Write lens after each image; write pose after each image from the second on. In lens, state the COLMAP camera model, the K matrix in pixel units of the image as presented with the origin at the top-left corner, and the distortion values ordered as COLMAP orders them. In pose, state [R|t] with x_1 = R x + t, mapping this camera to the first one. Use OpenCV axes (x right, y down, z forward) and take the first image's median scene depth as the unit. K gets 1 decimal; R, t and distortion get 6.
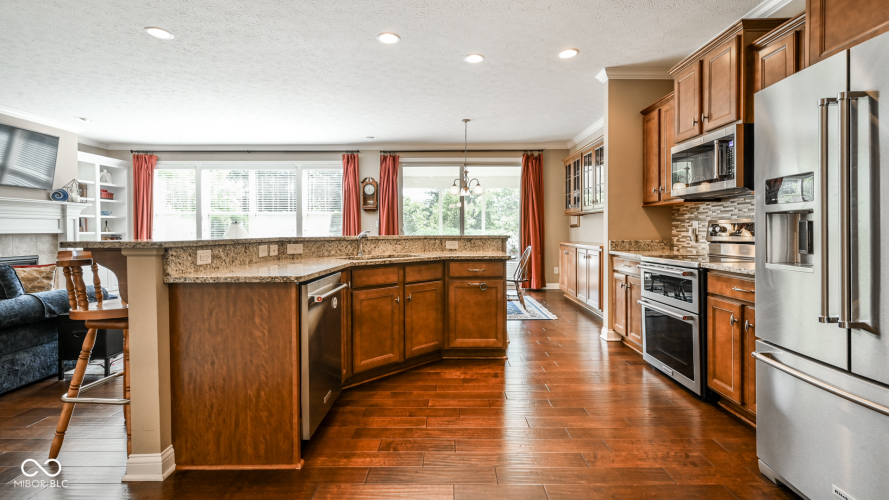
lens RADIAL K [[397.8, 0, 441.6], [0, 397.8, 234.7], [0, 0, 1]] dist [0.000385, 0.000242]
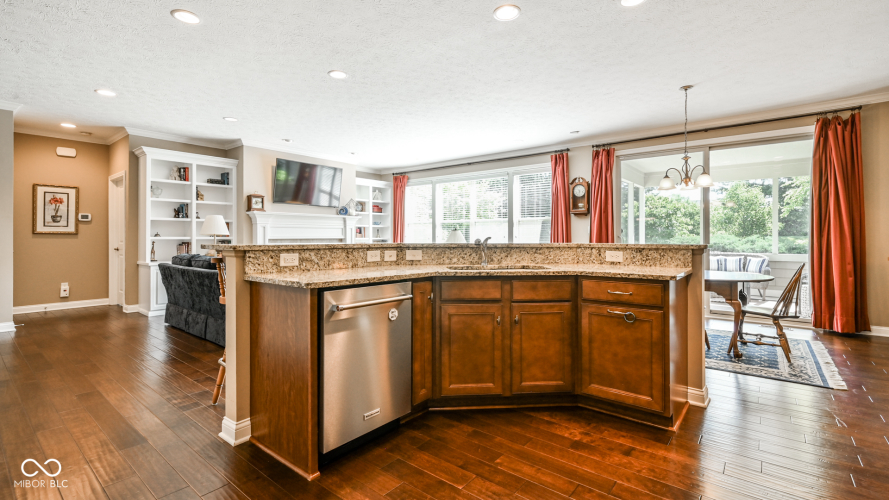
lens RADIAL K [[397.8, 0, 441.6], [0, 397.8, 234.7], [0, 0, 1]] dist [0.000385, 0.000242]
pose [[0.776474, -0.001096, -0.630149, 0.287968], [-0.009524, 0.999864, -0.013474, -0.002350], [0.630078, 0.016464, 0.776358, 0.246864]]
